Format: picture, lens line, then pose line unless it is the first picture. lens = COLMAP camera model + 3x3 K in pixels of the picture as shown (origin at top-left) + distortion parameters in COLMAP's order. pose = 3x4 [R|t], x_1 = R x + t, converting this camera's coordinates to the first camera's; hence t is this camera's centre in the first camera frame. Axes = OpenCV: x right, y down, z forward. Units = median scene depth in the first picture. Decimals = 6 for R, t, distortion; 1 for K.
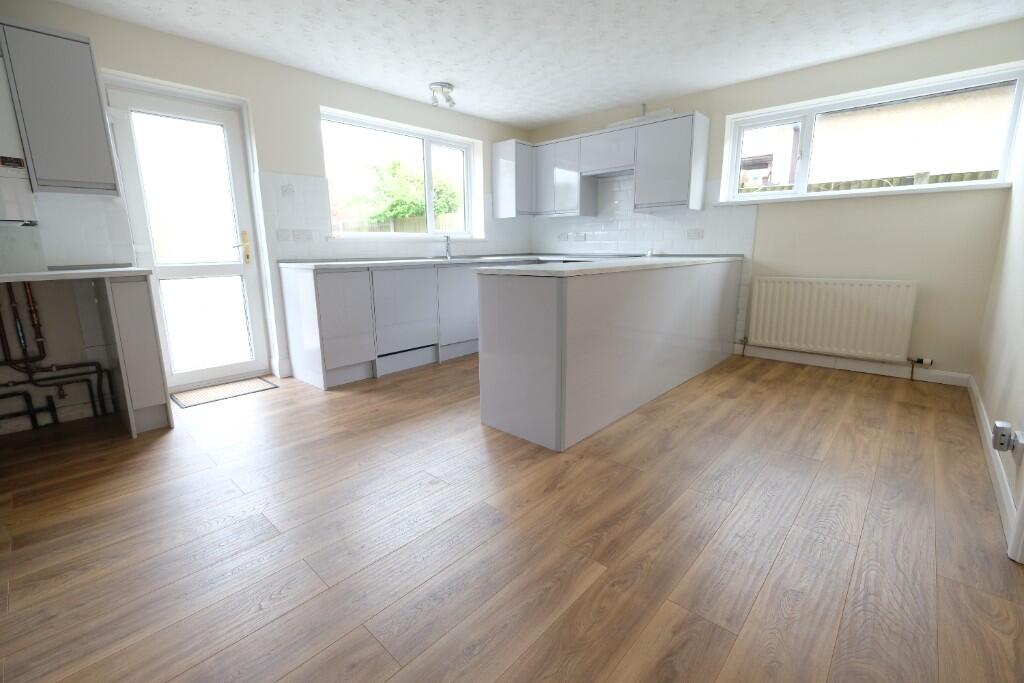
lens RADIAL K [[446.0, 0, 511.8], [0, 446.0, 334.9], [0, 0, 1]] dist [-0.002607, 0.000284]
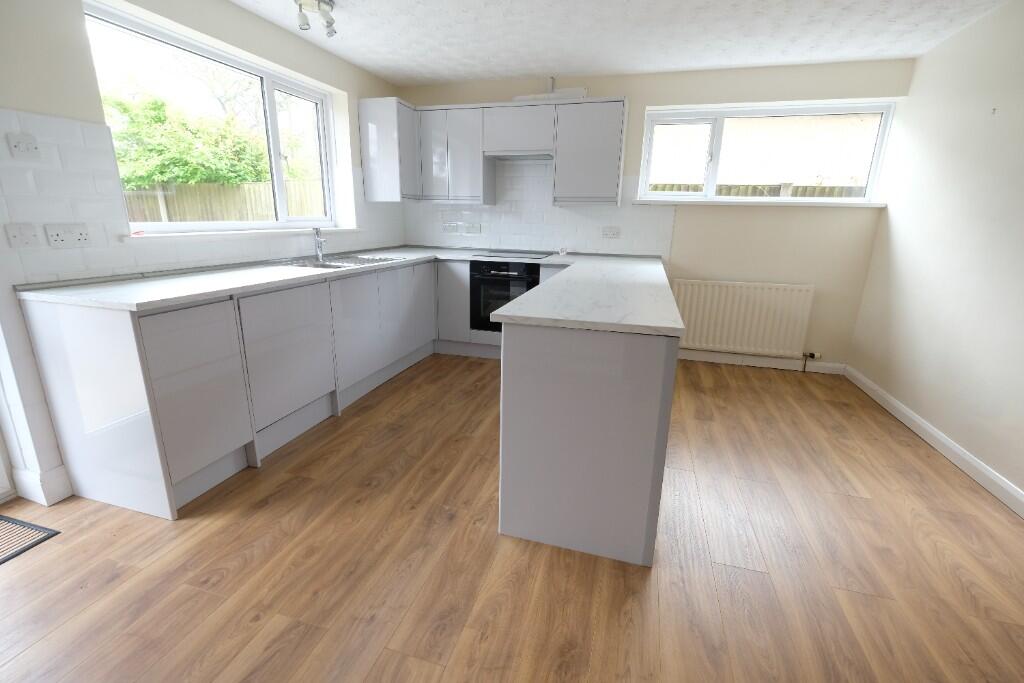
lens RADIAL K [[446.0, 0, 511.8], [0, 446.0, 334.9], [0, 0, 1]] dist [-0.002607, 0.000284]
pose [[0.895695, -0.086447, 0.436184, -0.240626], [0.057532, 0.995205, 0.079097, -0.117199], [-0.440931, -0.045753, 0.896374, 0.293760]]
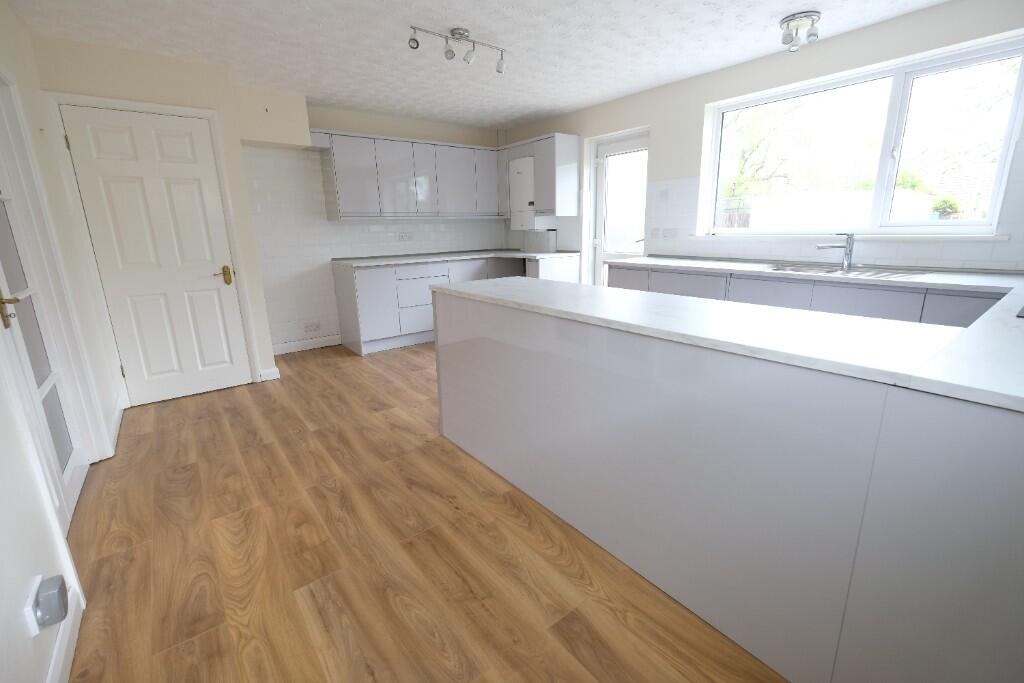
lens RADIAL K [[446.0, 0, 511.8], [0, 446.0, 334.9], [0, 0, 1]] dist [-0.002607, 0.000284]
pose [[-0.163903, 0.246826, -0.955098, 0.736457], [-0.171636, 0.946289, 0.274004, -0.223536], [0.971430, 0.208839, -0.112735, 0.801969]]
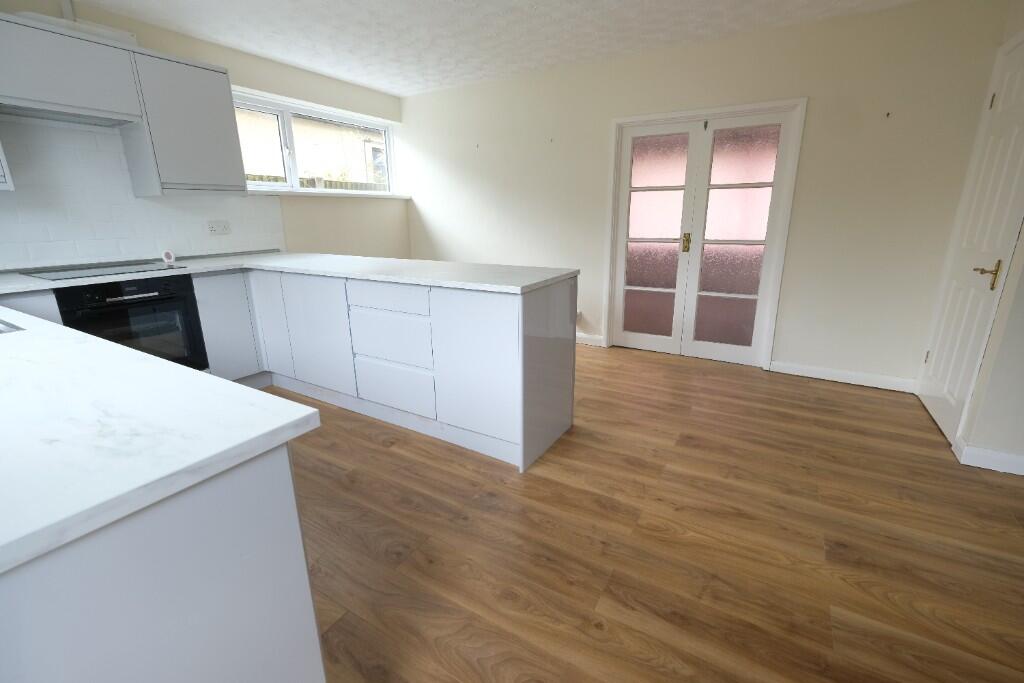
lens RADIAL K [[446.0, 0, 511.8], [0, 446.0, 334.9], [0, 0, 1]] dist [-0.002607, 0.000284]
pose [[-0.200701, -0.248015, 0.947738, -0.573090], [0.204013, 0.935631, 0.288050, -0.203877], [-0.958174, 0.251163, -0.137184, 0.792920]]
